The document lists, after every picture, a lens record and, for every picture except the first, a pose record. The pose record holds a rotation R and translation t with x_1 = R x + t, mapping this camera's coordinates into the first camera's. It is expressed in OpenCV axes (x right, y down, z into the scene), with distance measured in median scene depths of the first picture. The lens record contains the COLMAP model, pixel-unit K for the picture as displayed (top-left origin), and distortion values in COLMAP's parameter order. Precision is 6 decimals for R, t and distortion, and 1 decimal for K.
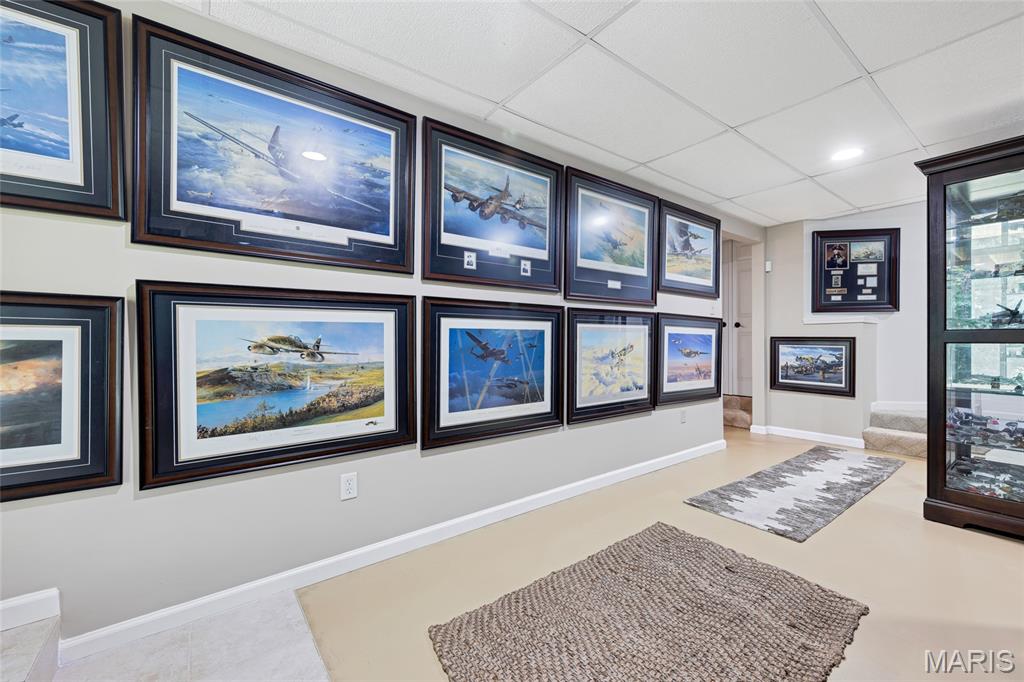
lens RADIAL K [[414.7, 0, 512.0], [0, 414.7, 338.7], [0, 0, 1]] dist [0.003580, 0.000468]
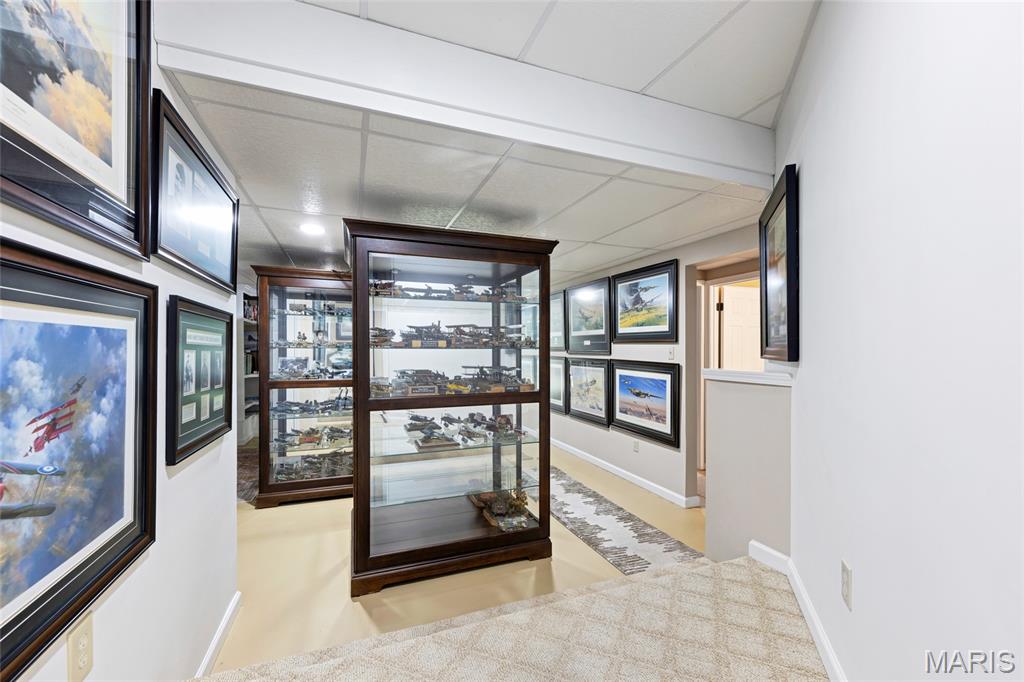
lens RADIAL K [[414.7, 0, 512.1], [0, 414.7, 345.3], [0, 0, 1]] dist [0.003580, 0.000468]
pose [[-0.265808, -0.006377, -0.964005, 1.727737], [0.001470, 0.999974, -0.007020, -0.096603], [0.964025, -0.003283, -0.265792, 1.023763]]
